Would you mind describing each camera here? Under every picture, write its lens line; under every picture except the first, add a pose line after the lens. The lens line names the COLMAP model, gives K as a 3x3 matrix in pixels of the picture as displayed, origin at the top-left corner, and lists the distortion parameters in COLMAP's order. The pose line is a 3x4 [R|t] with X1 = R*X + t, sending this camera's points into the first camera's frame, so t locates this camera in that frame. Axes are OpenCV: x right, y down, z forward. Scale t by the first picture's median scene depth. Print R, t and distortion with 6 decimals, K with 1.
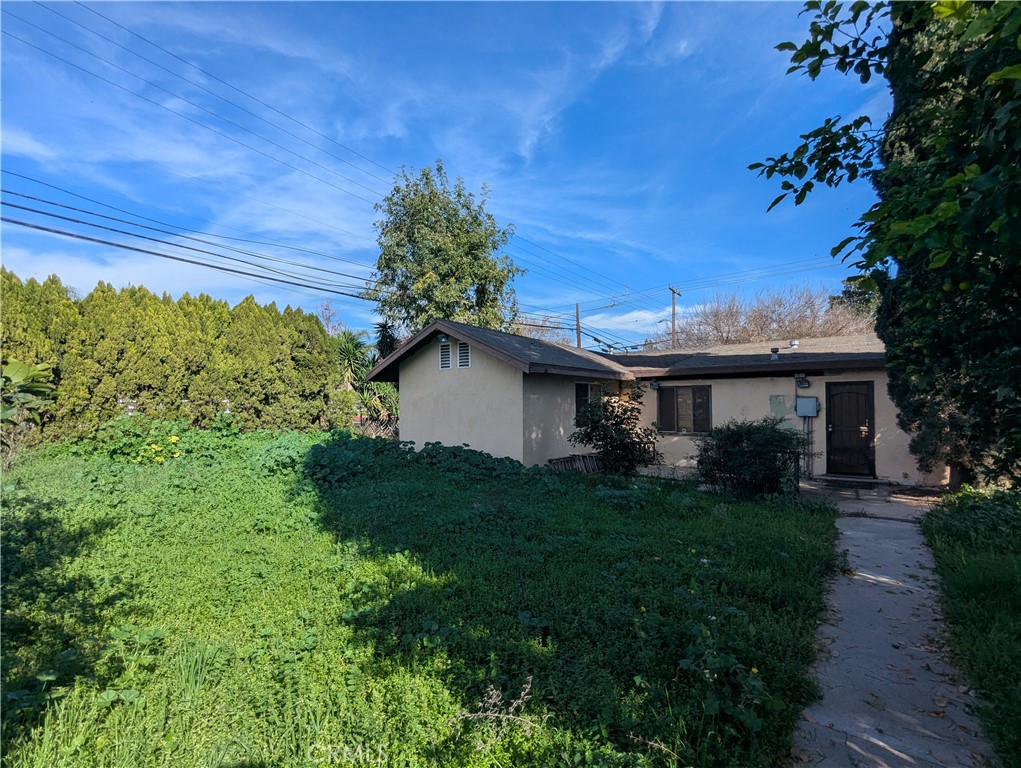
lens RADIAL K [[485.6, 0, 509.0], [0, 485.6, 388.8], [0, 0, 1]] dist [-0.001528, -0.000394]
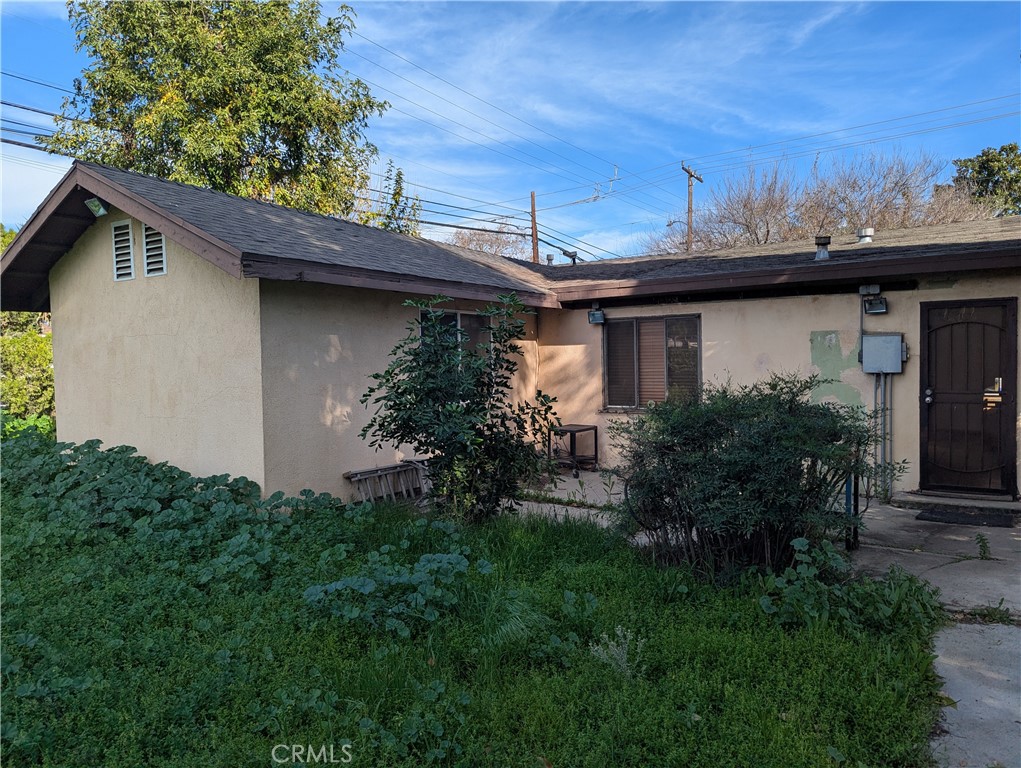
lens RADIAL K [[761.2, 0, 511.9], [0, 761.2, 373.4], [0, 0, 1]] dist [0.034144, -0.005189]
pose [[0.996375, -0.012481, 0.084148, 0.165333], [0.008361, 0.998757, 0.049139, 0.014391], [-0.084657, -0.048257, 0.995241, 0.245537]]
